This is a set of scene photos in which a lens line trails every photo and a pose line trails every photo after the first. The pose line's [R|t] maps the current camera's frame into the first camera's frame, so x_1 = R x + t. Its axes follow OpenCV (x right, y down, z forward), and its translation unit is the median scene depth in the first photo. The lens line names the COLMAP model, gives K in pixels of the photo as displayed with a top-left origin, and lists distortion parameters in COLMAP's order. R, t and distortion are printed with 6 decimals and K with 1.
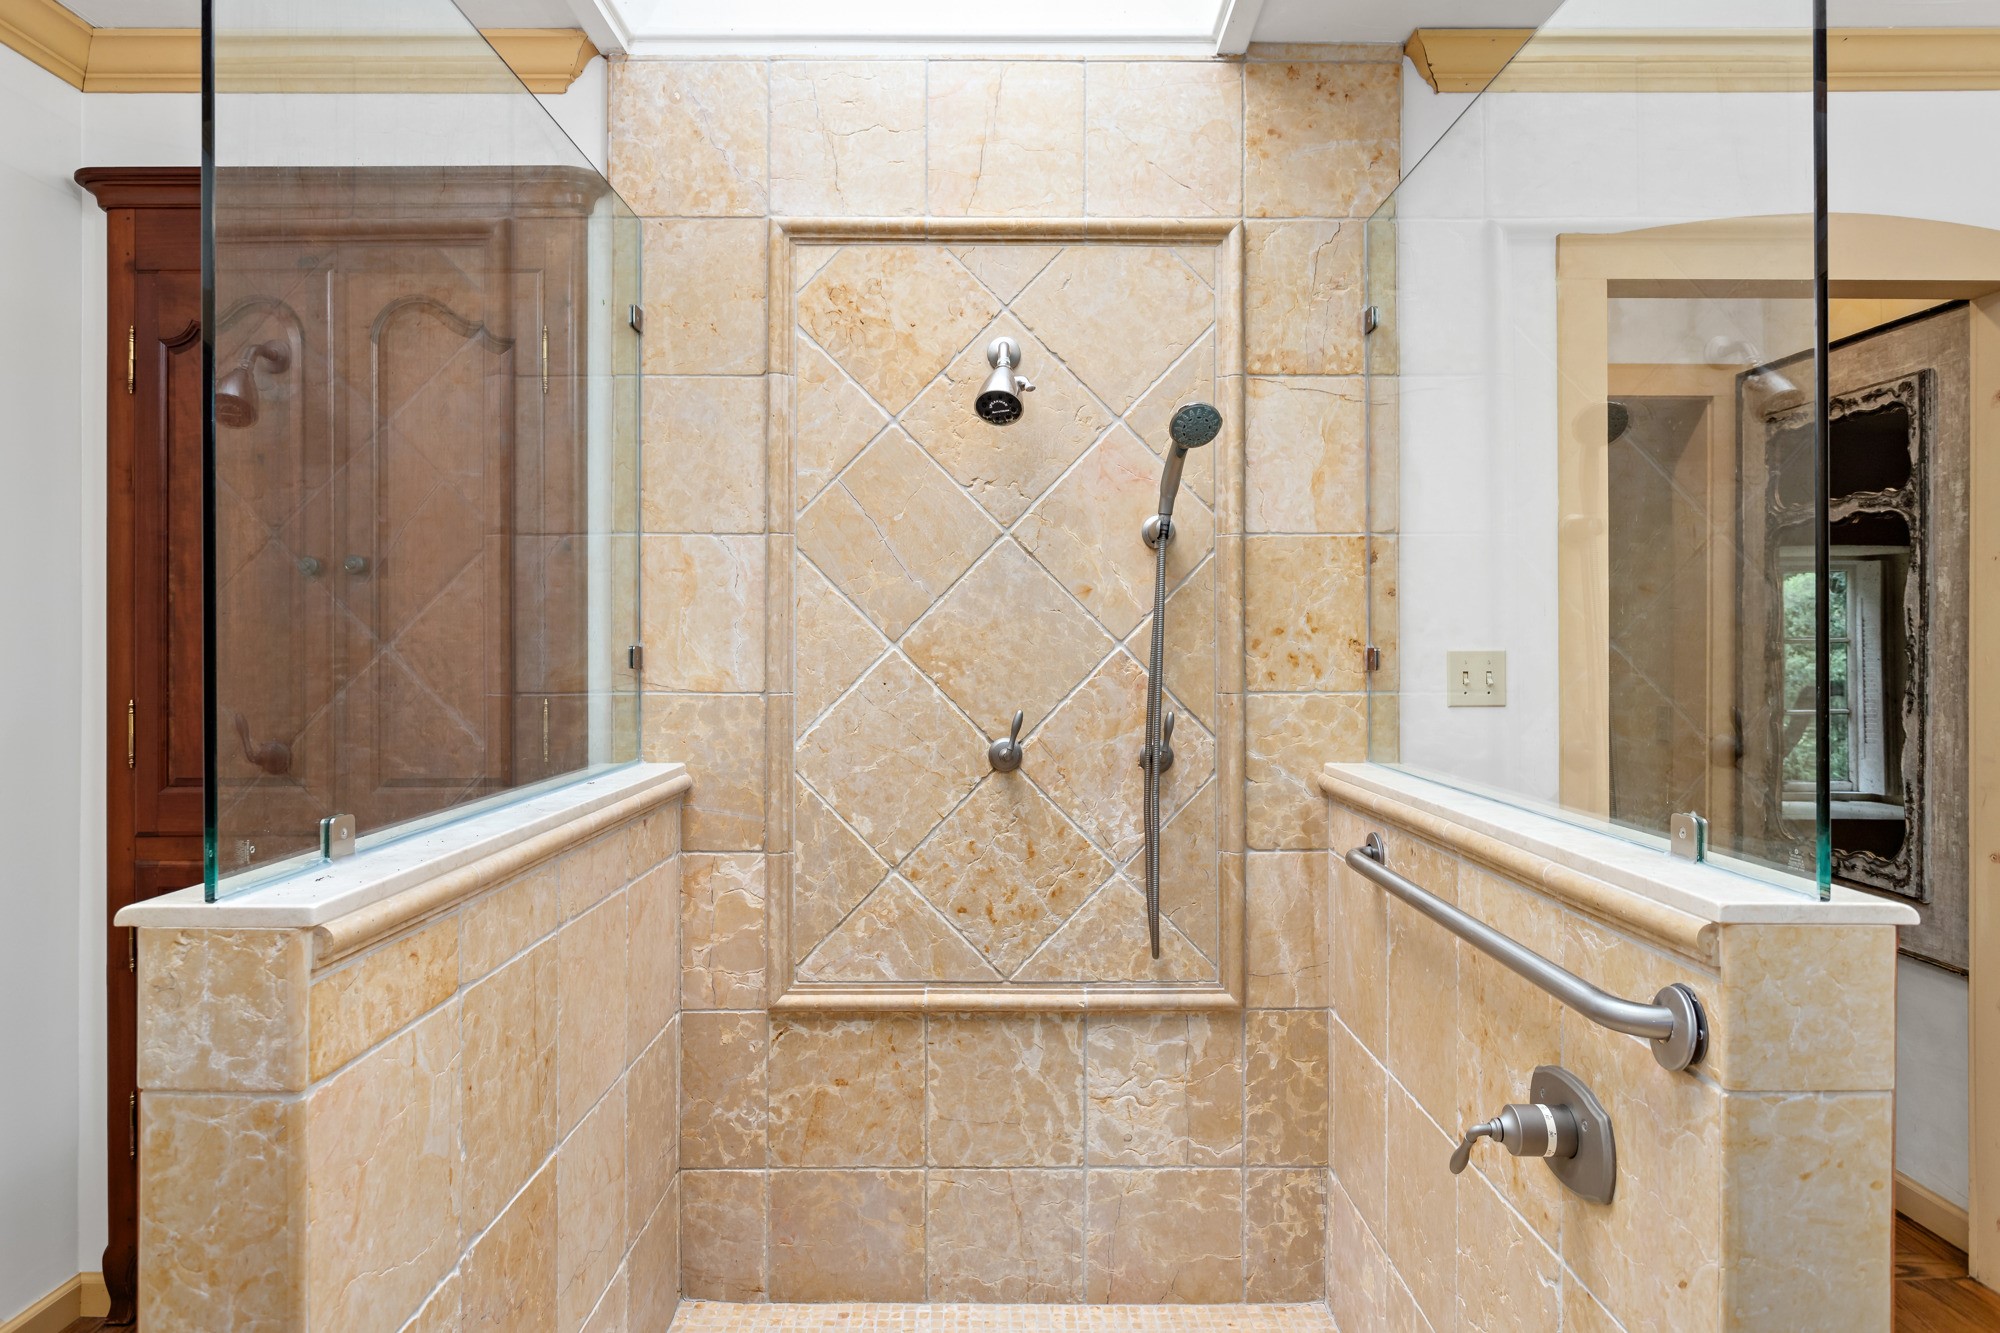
lens RADIAL K [[1228.4, 0, 1003.7], [0, 1228.4, 652.3], [0, 0, 1]] dist [-0.002905, -0.000914]
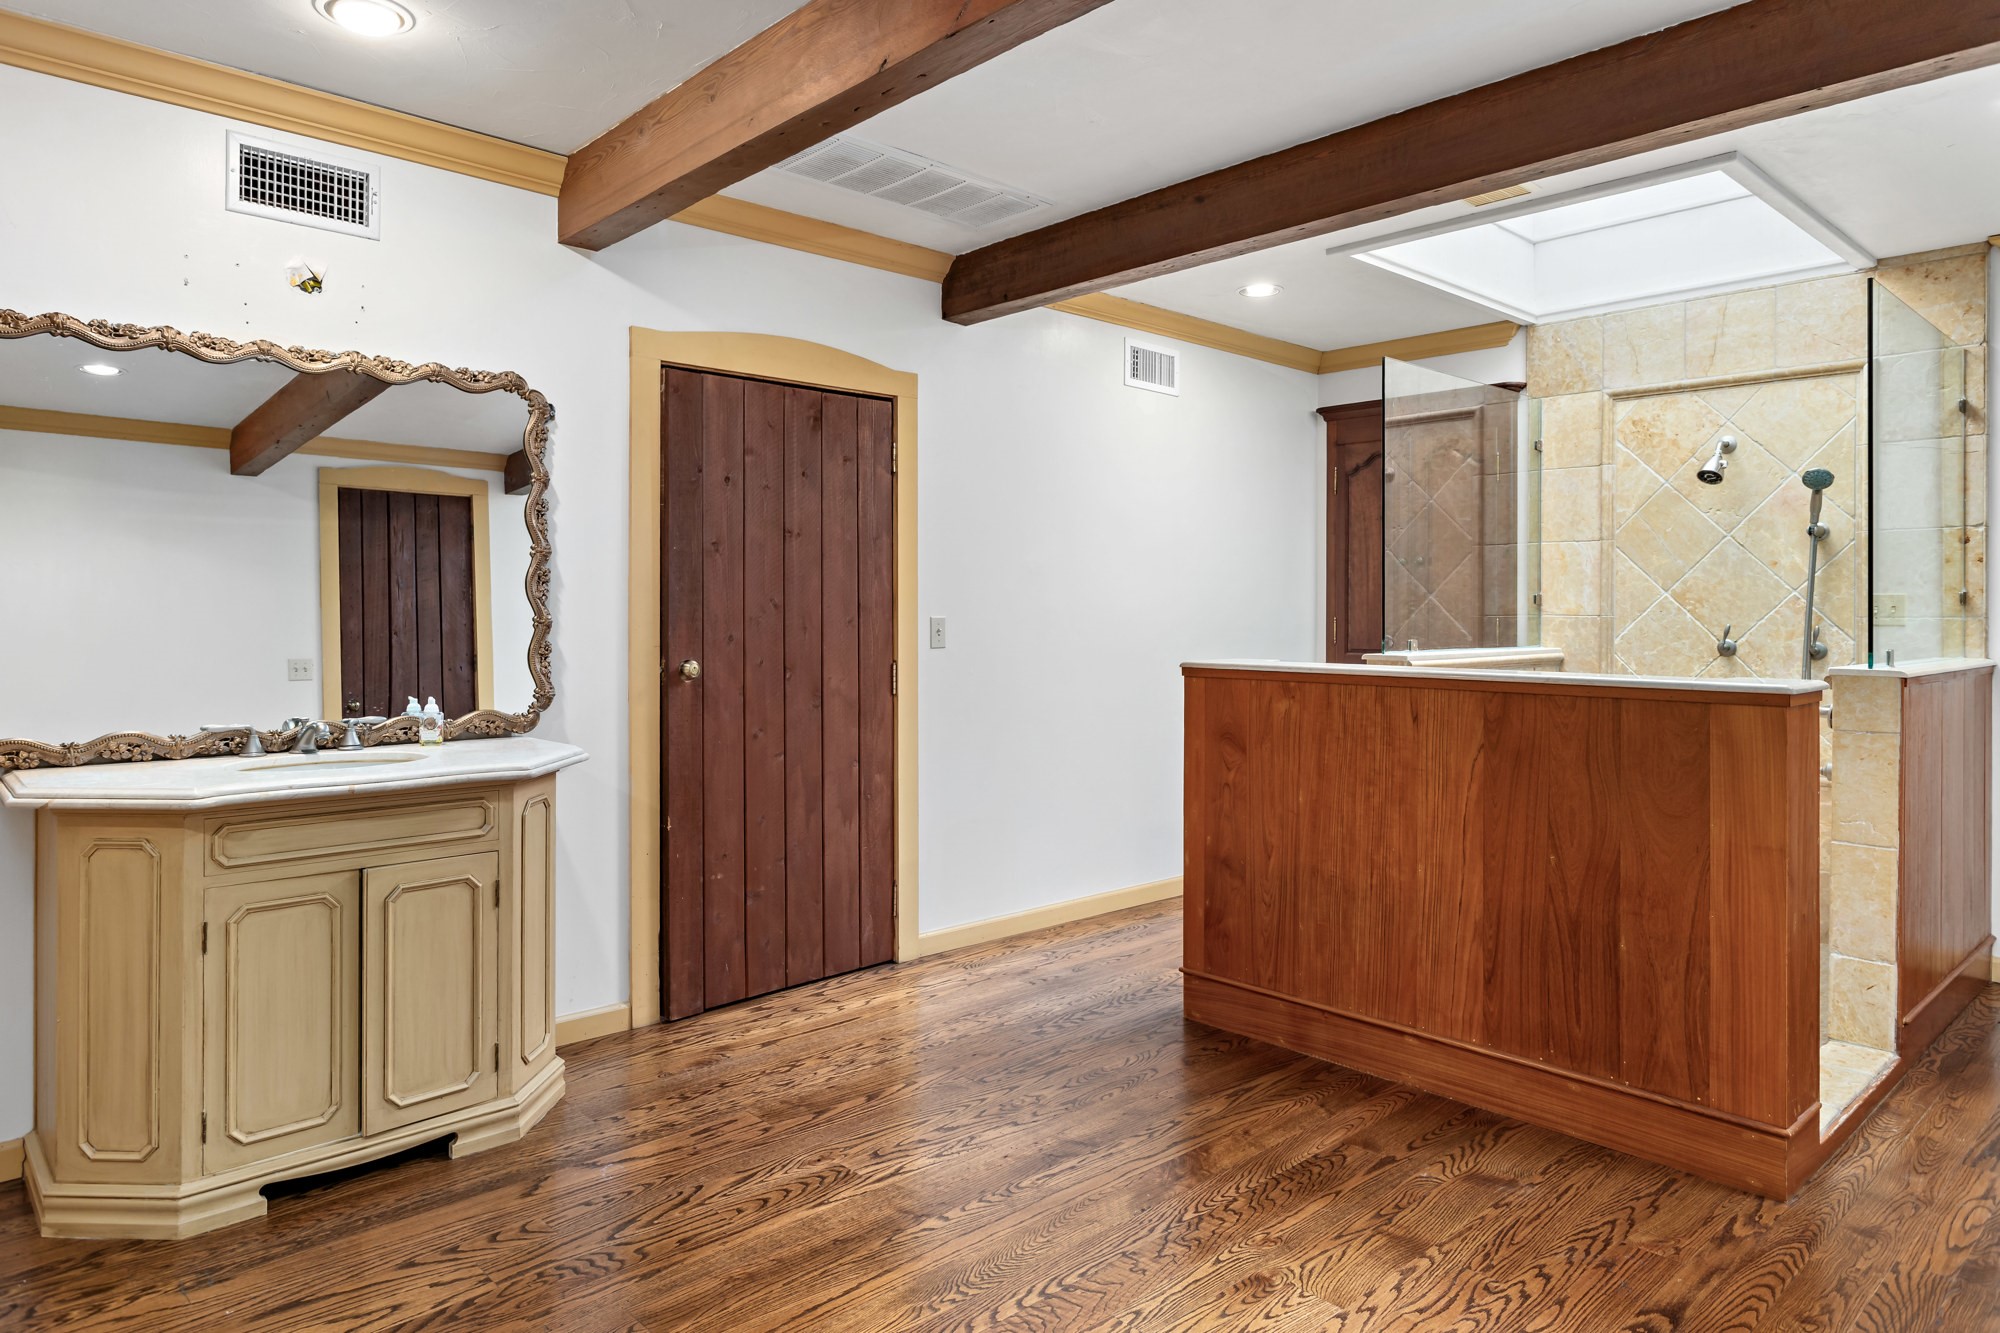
lens RADIAL K [[1228.4, 0, 1000.6], [0, 1228.4, 607.4], [0, 0, 1]] dist [-0.002905, -0.000914]
pose [[0.689857, 0.000571, -0.723945, 0.622524], [-0.004309, 0.999985, -0.003317, 0.030203], [0.723932, 0.005407, 0.689850, -1.202577]]
